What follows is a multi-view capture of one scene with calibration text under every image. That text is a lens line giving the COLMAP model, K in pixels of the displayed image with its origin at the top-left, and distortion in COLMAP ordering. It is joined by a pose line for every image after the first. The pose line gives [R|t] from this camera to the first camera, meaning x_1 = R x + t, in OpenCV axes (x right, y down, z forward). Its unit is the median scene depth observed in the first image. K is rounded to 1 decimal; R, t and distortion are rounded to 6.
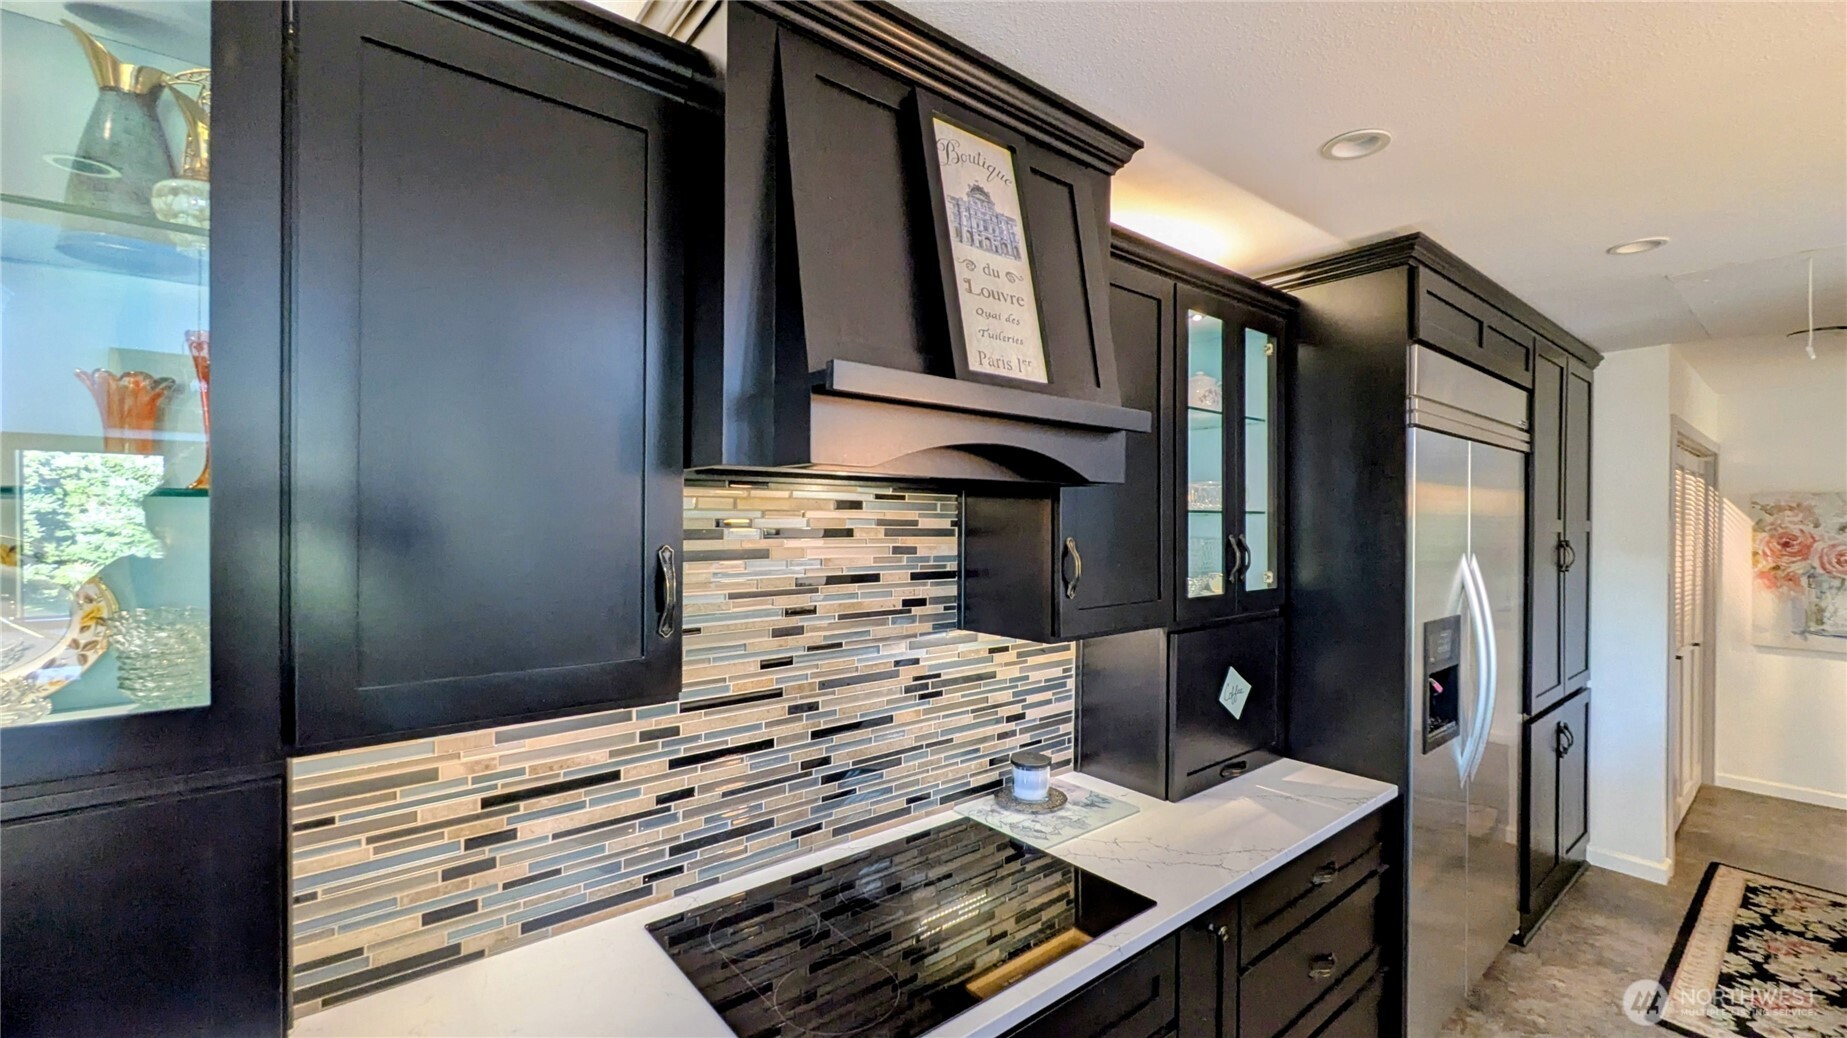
lens RADIAL K [[754.2, 0, 923.5], [0, 754.2, 519.0], [0, 0, 1]] dist [-0.002166, 0.004430]
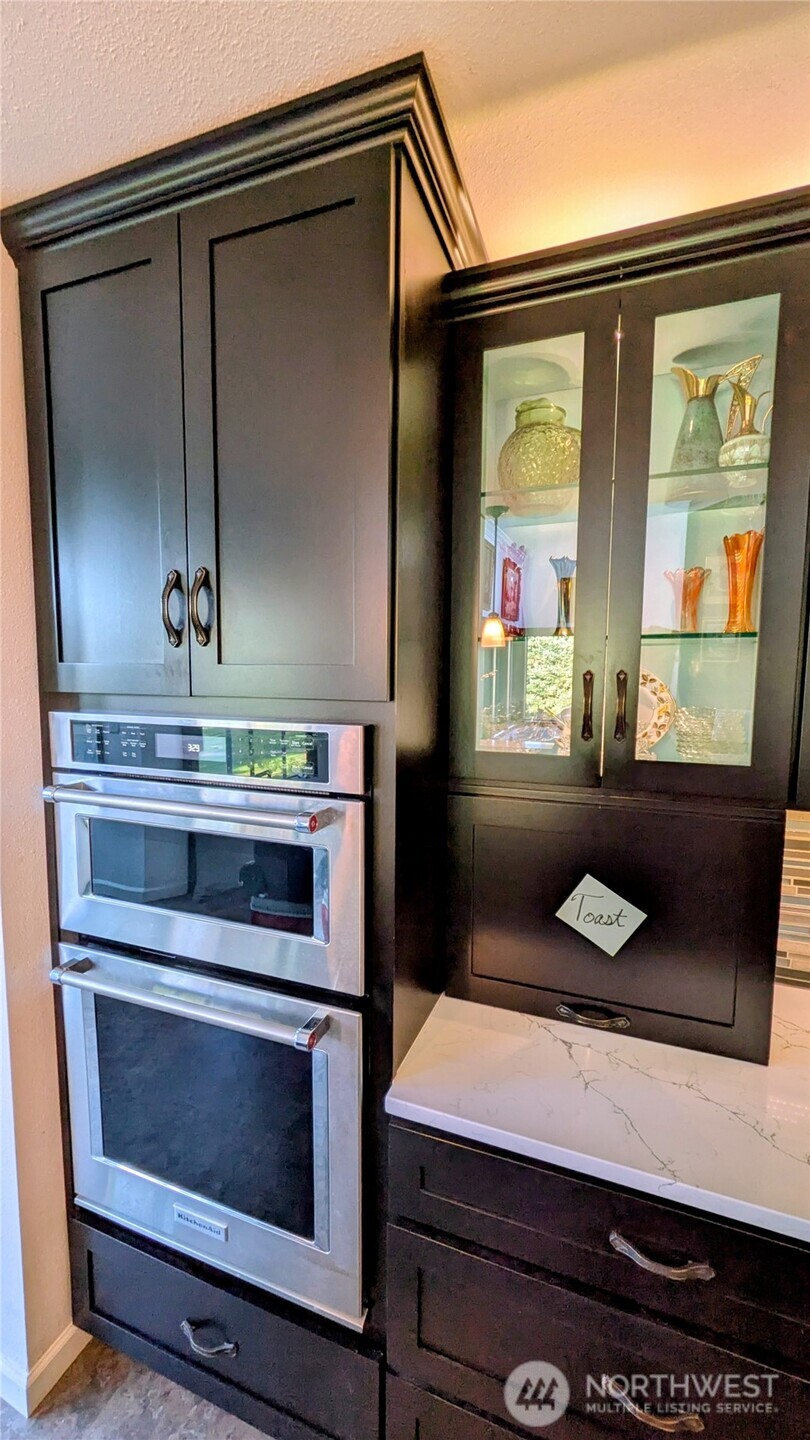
lens RADIAL K [[588.0, 0, 406.3], [0, 588.0, 724.4], [0, 0, 1]] dist [-0.002166, 0.004430]
pose [[0.489986, 0.075917, -0.868418, -0.080878], [-0.005616, 0.996455, 0.083941, 0.020936], [0.871712, -0.036253, 0.488675, -0.093792]]
